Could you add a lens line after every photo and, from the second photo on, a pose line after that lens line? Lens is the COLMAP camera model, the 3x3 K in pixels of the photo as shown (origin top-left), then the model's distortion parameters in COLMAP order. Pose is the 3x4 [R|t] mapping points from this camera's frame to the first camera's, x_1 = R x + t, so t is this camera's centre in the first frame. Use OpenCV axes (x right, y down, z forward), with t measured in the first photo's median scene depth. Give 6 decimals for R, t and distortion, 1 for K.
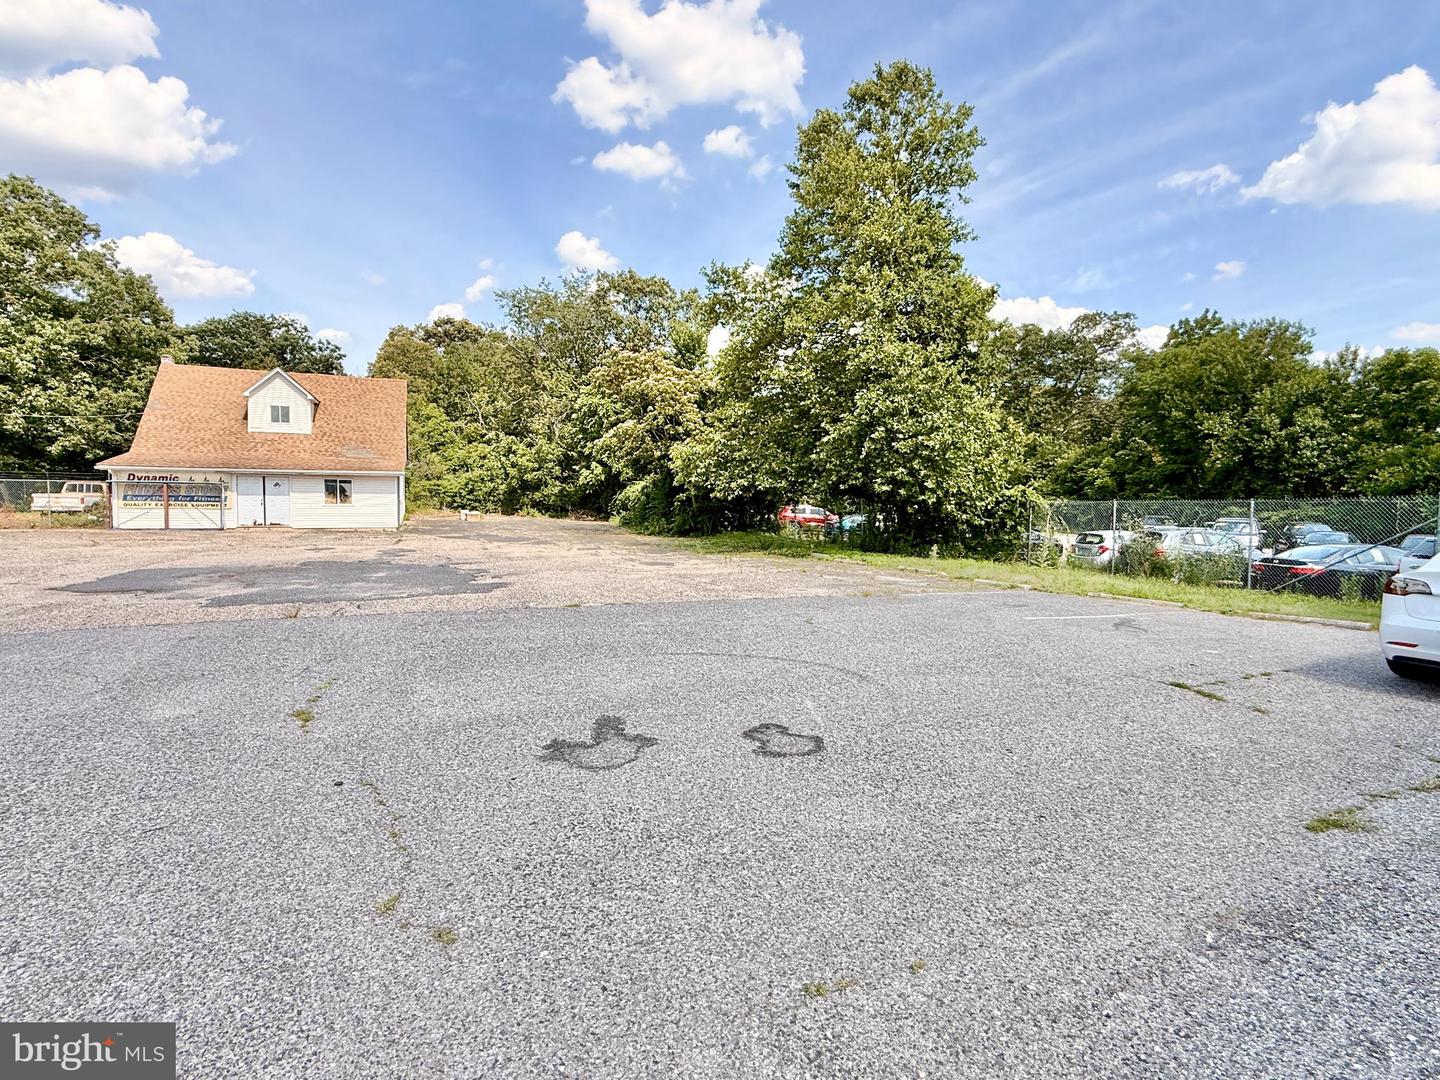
lens RADIAL K [[702.1, 0, 718.9], [0, 702.1, 516.1], [0, 0, 1]] dist [-0.001007, -0.000370]
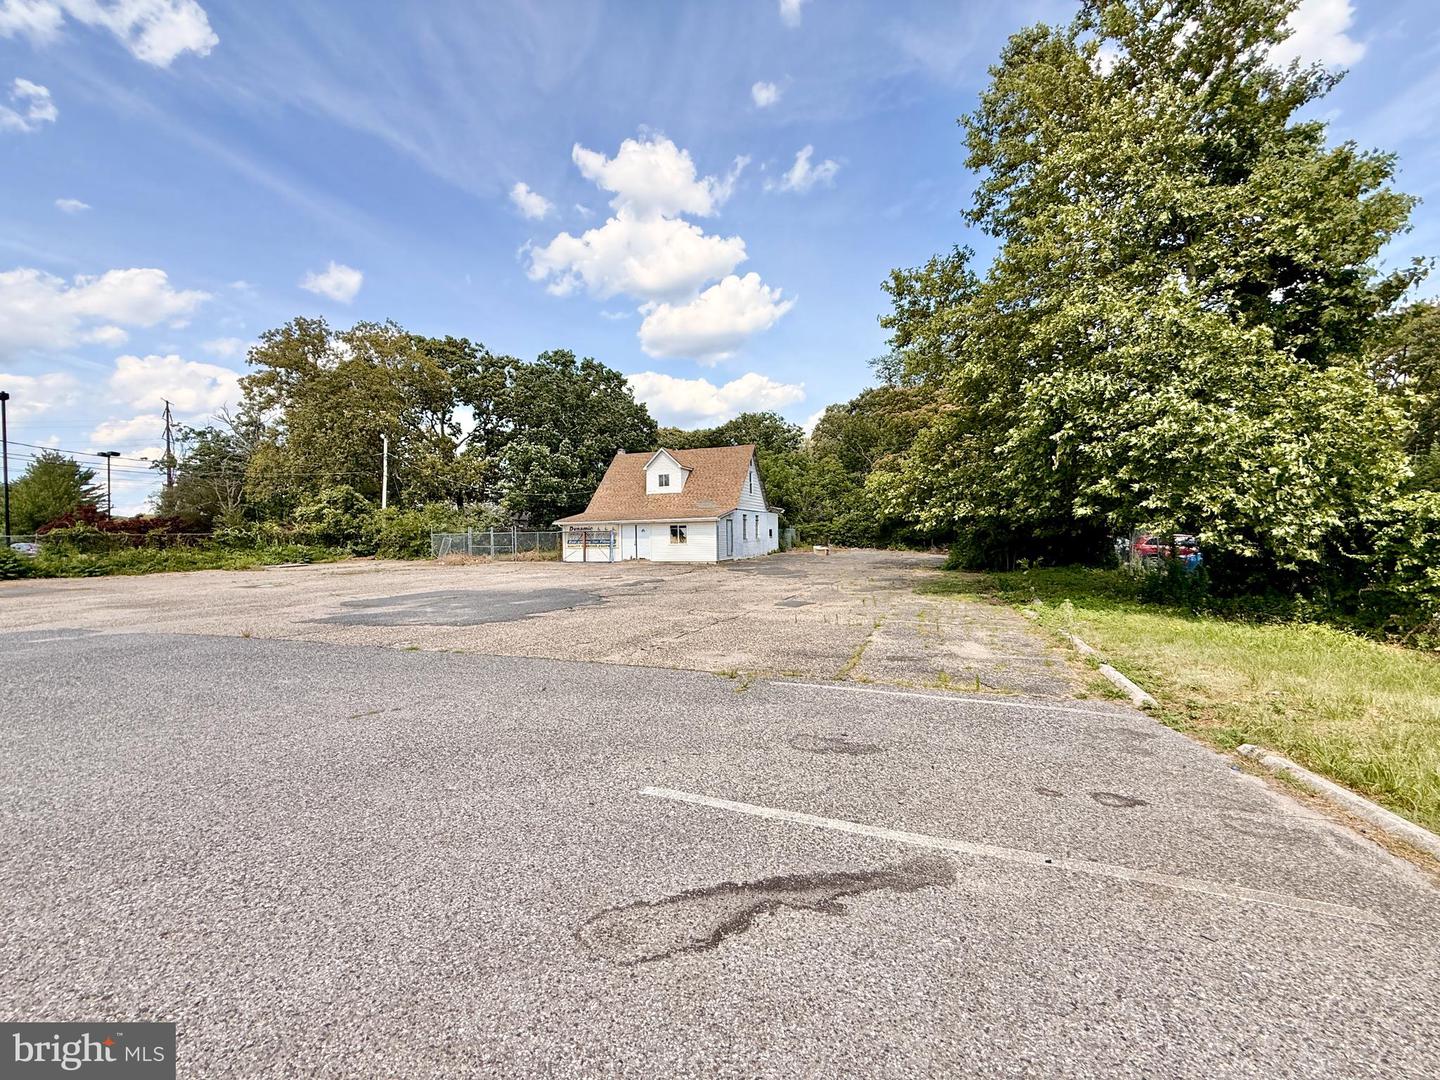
lens RADIAL K [[569.8, 0, 720.0], [0, 569.8, 540.0], [0, 0, 1]] dist [-0.001953, -0.000316]
pose [[0.742525, -0.019637, -0.669531, 0.247935], [0.009311, 0.999776, -0.018997, -0.002451], [0.669754, 0.007872, 0.742541, 0.241812]]
